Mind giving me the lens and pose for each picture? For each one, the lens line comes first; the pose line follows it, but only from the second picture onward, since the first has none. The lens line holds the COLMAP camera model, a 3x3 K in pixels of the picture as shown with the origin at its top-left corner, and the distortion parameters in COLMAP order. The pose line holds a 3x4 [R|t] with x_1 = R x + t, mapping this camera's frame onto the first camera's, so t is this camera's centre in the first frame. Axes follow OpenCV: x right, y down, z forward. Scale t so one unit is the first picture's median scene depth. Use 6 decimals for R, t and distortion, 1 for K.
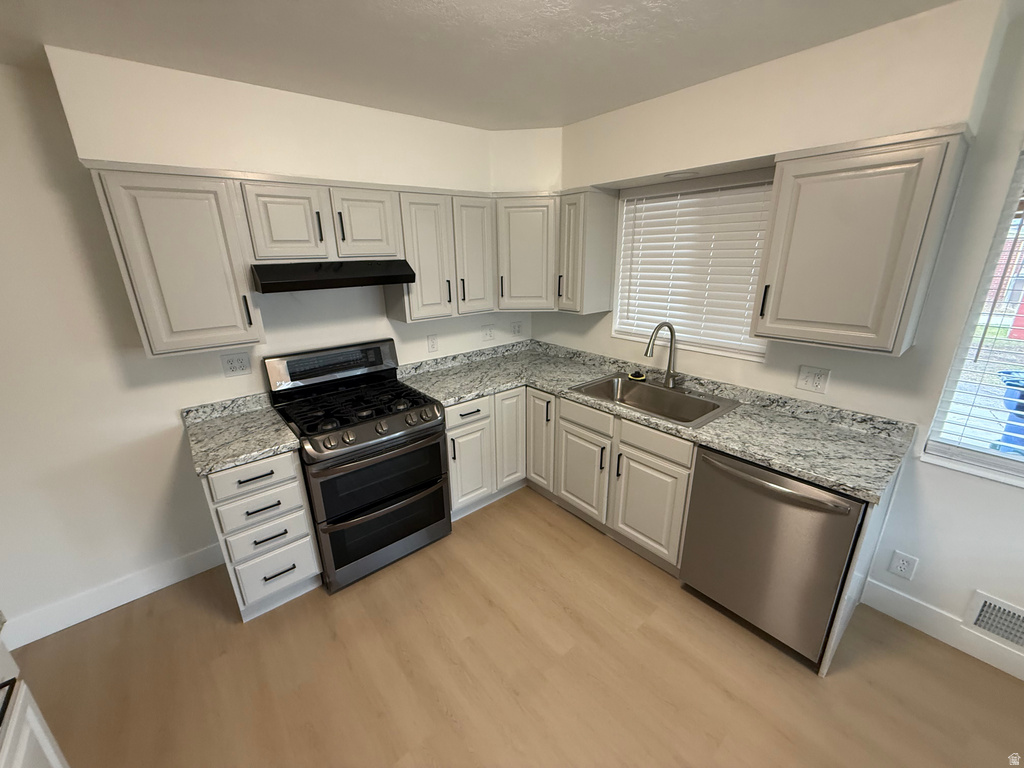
lens RADIAL K [[405.6, 0, 509.7], [0, 405.6, 382.1], [0, 0, 1]] dist [-0.000749, -0.000135]
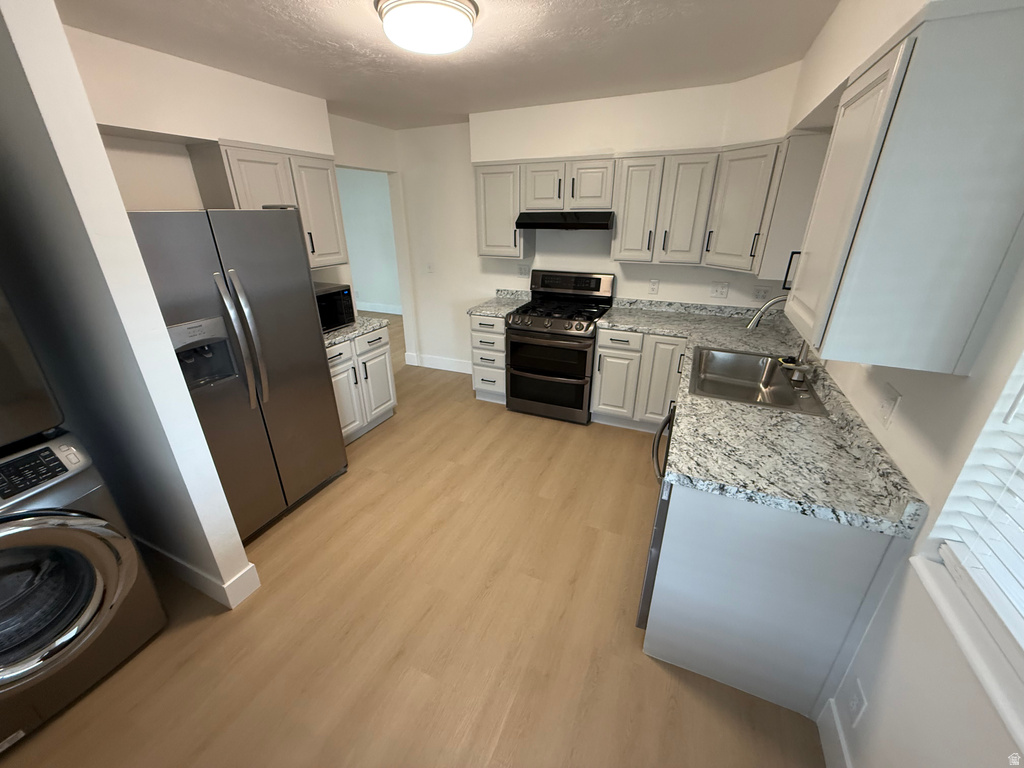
lens RADIAL K [[405.6, 0, 507.5], [0, 405.6, 383.1], [0, 0, 1]] dist [-0.000749, -0.000135]
pose [[0.436105, 0.365776, -0.822205, 0.858619], [-0.279480, 0.923538, 0.262618, -0.035347], [0.855397, 0.115261, 0.504986, 0.098000]]
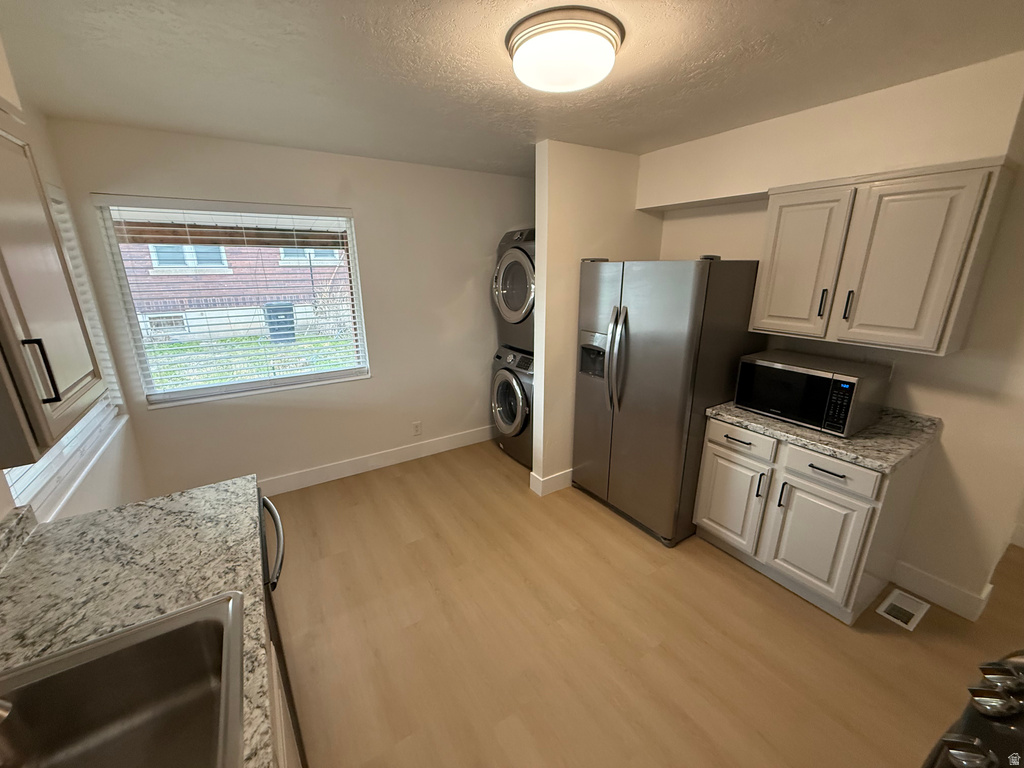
lens RADIAL K [[405.6, 0, 508.1], [0, 405.6, 383.0], [0, 0, 1]] dist [-0.000749, -0.000135]
pose [[-0.990949, -0.014887, 0.133411, 0.027710], [0.063006, 0.825983, 0.560163, -0.315741], [-0.118535, 0.563498, -0.817569, 1.005700]]
